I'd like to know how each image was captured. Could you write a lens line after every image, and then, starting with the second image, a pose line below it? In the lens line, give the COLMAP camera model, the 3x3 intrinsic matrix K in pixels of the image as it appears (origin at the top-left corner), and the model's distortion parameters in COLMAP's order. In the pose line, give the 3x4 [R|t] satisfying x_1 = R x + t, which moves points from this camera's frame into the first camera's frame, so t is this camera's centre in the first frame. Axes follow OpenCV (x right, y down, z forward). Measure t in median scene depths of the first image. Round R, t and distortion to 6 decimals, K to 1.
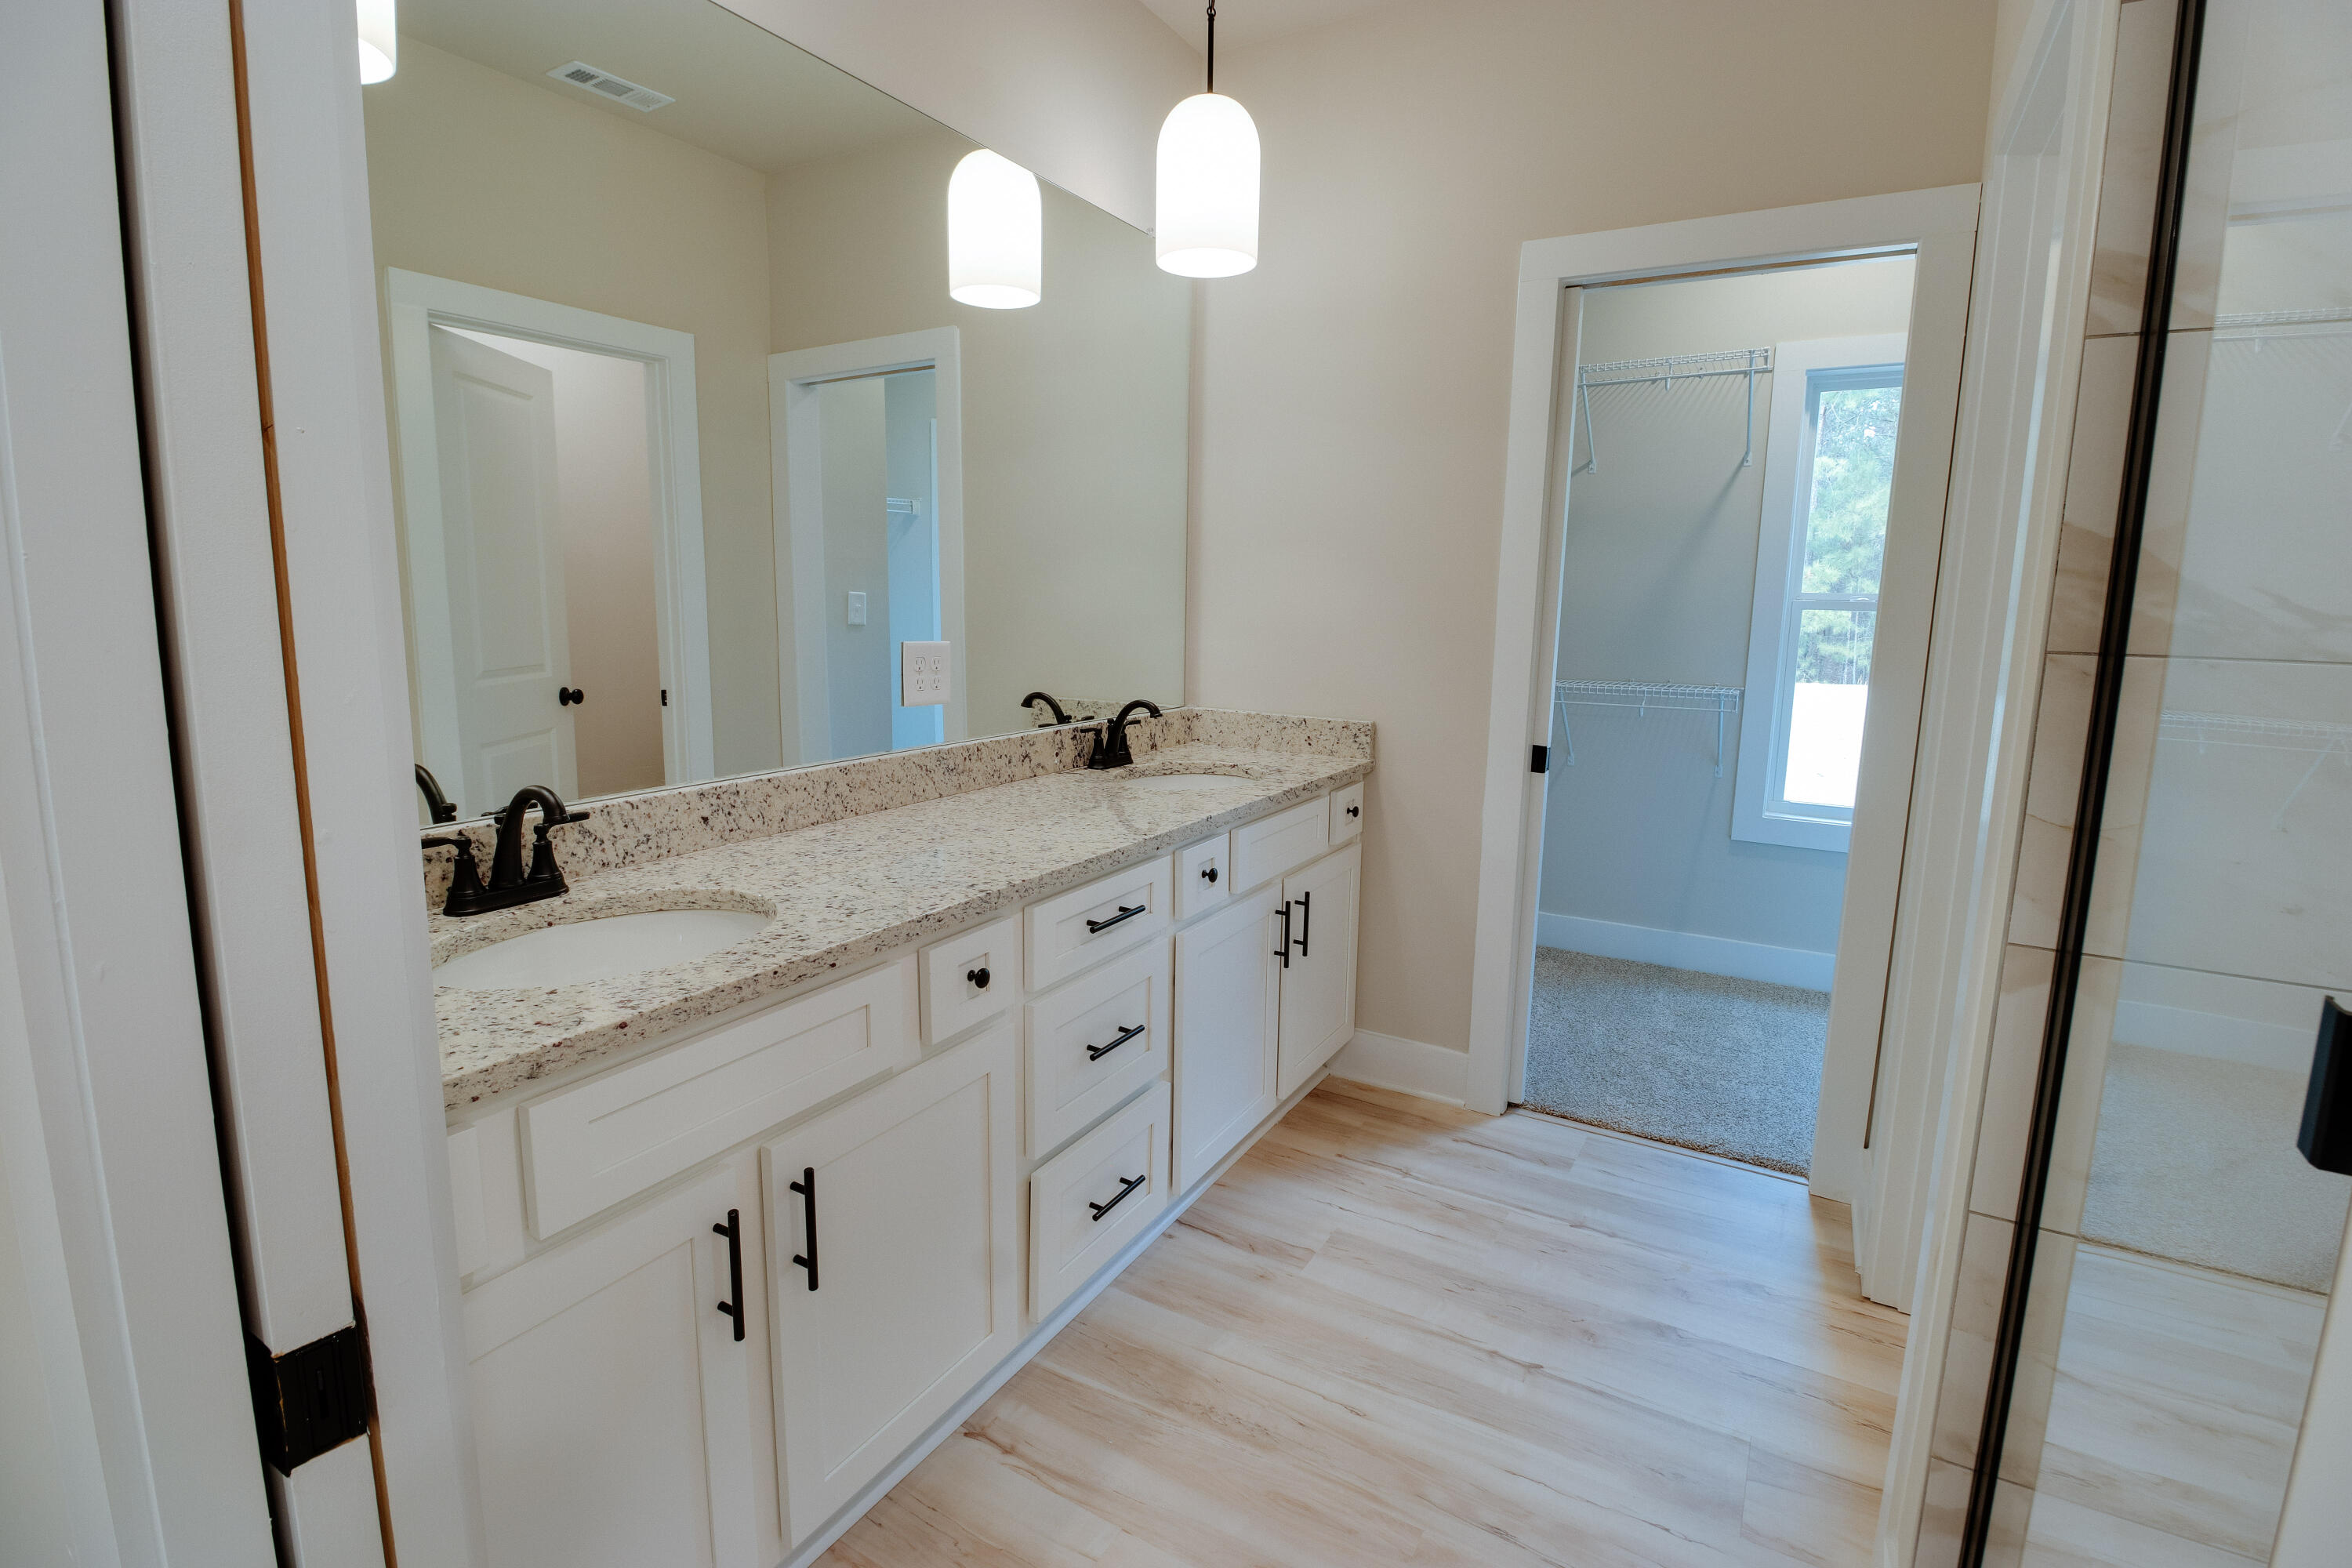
lens RADIAL K [[1089.1, 0, 1180.1], [0, 1089.1, 768.4], [0, 0, 1]] dist [-0.003464, -0.008245]
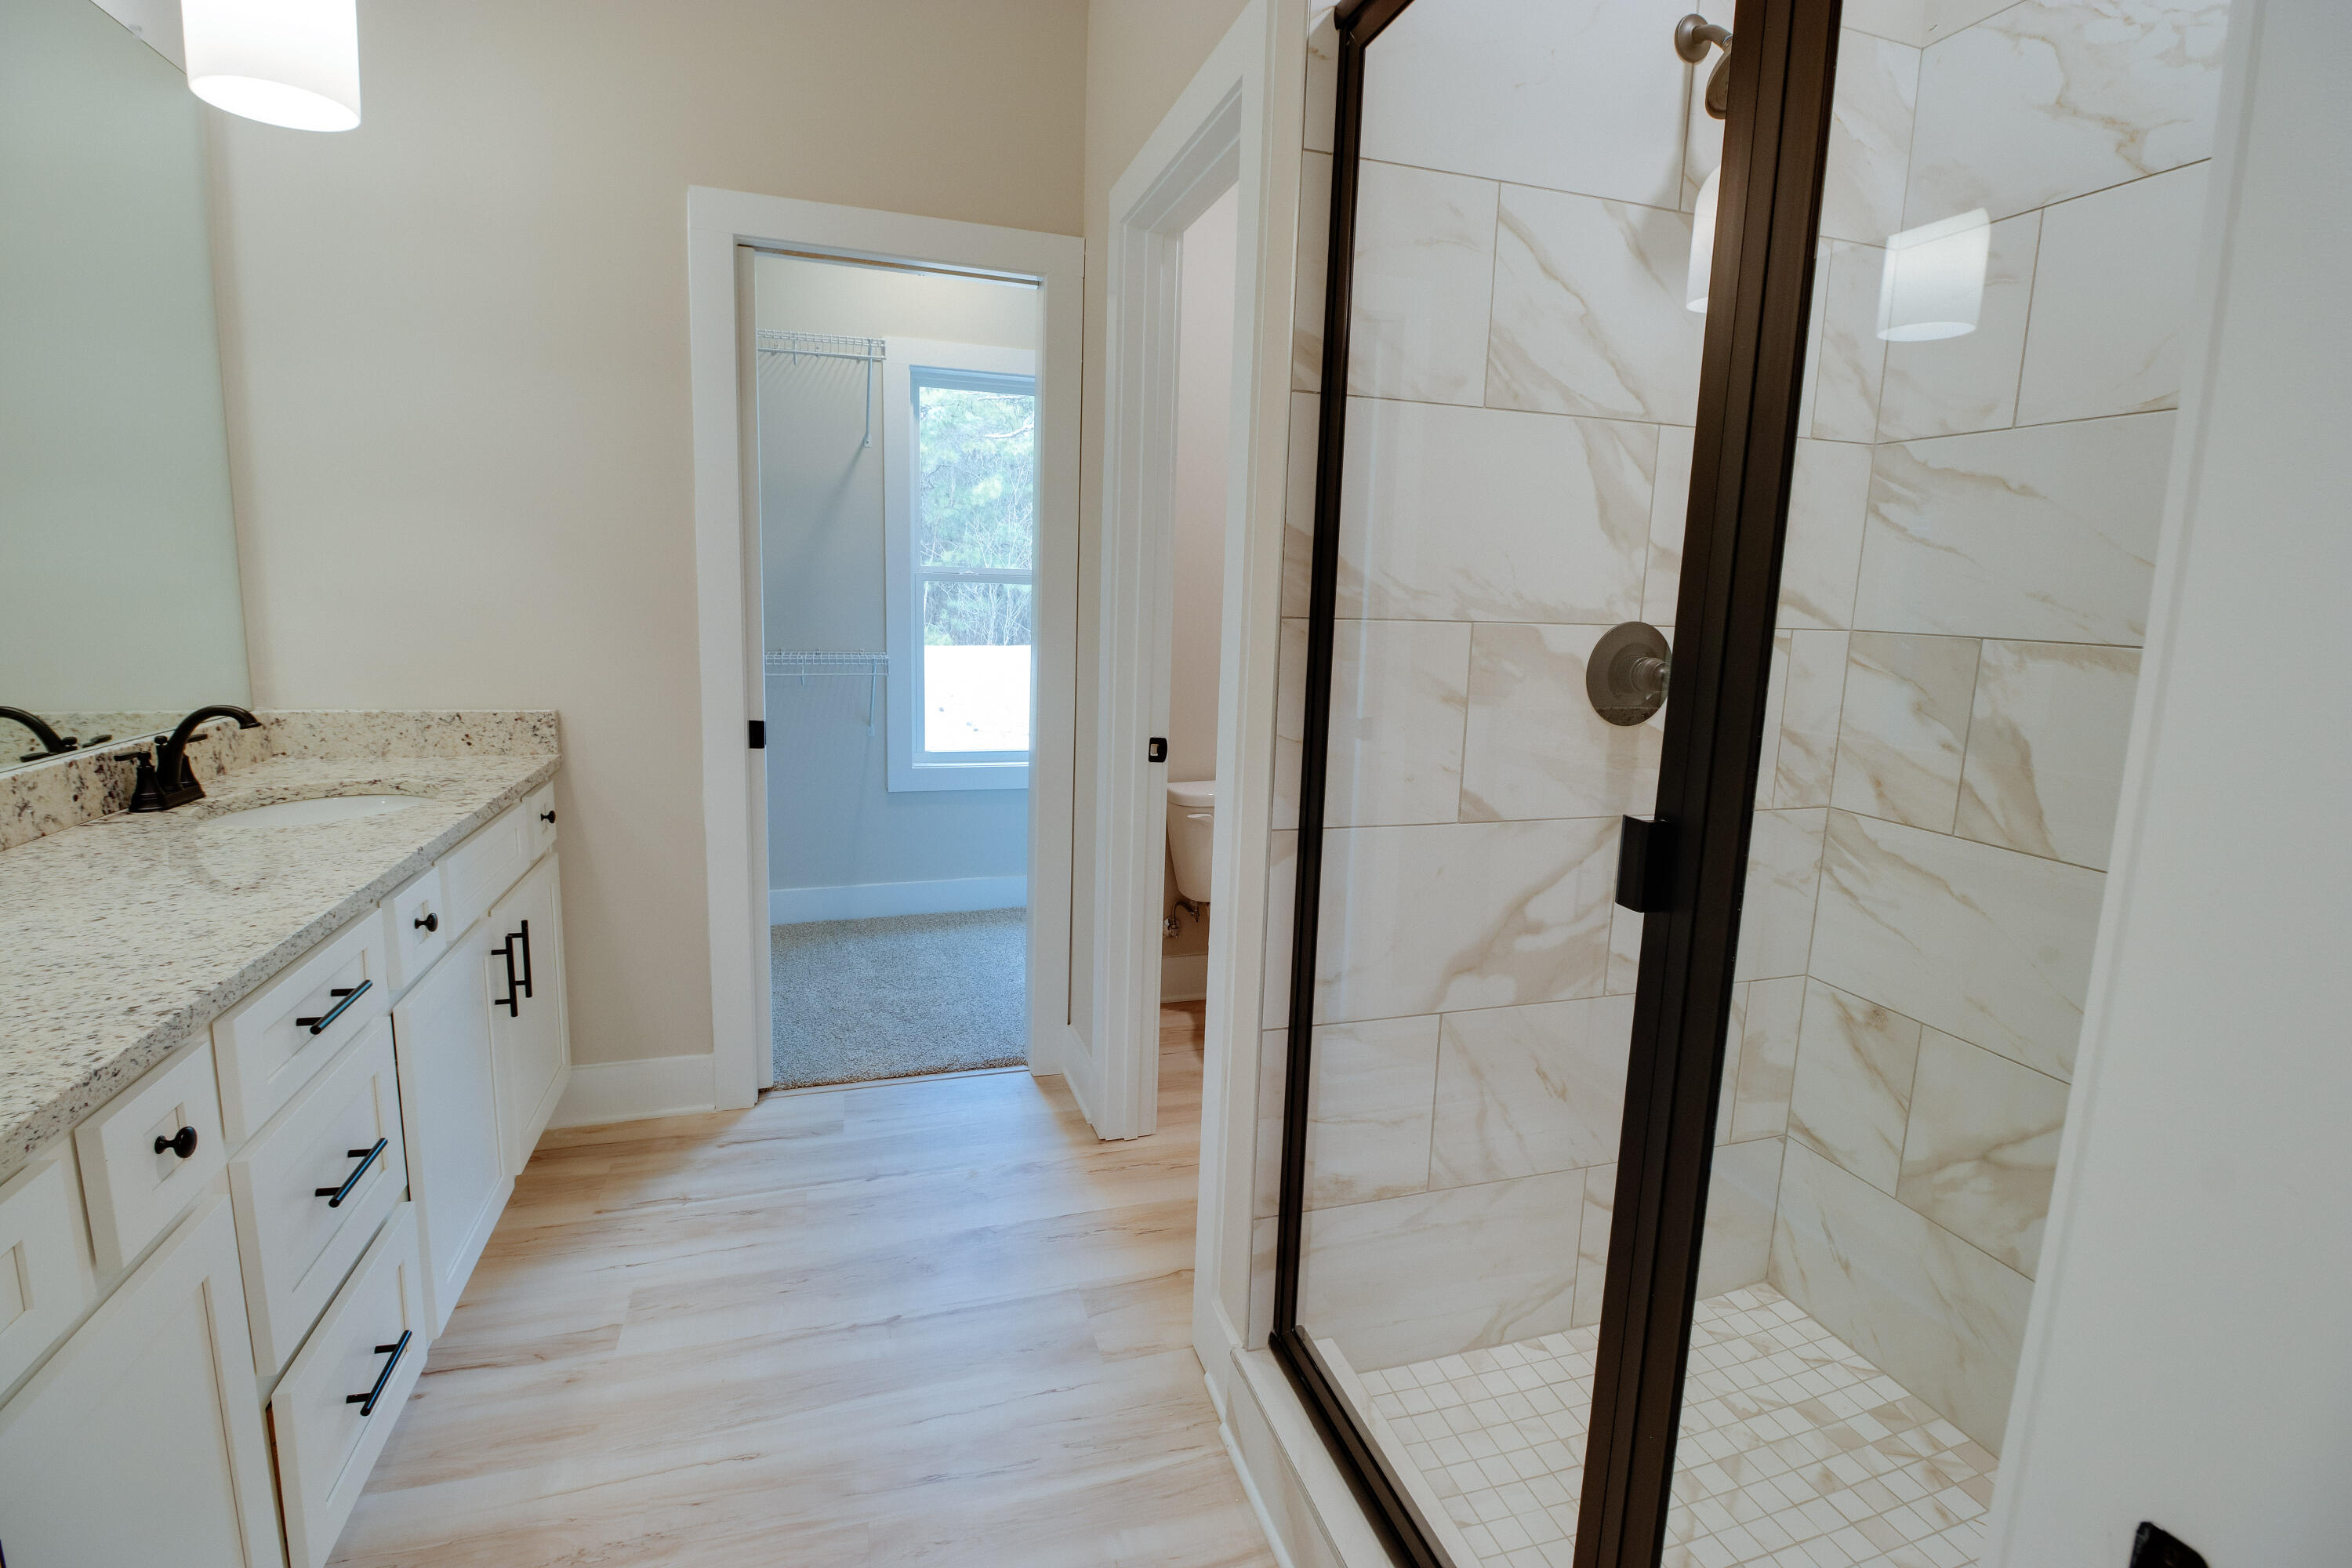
lens RADIAL K [[1089.1, 0, 1178.1], [0, 1089.1, 768.1], [0, 0, 1]] dist [-0.003464, -0.008245]
pose [[0.667882, -0.118783, 0.734727, -0.149402], [0.097604, 0.992635, 0.071755, -0.012841], [-0.737839, 0.023788, 0.674557, 0.072812]]
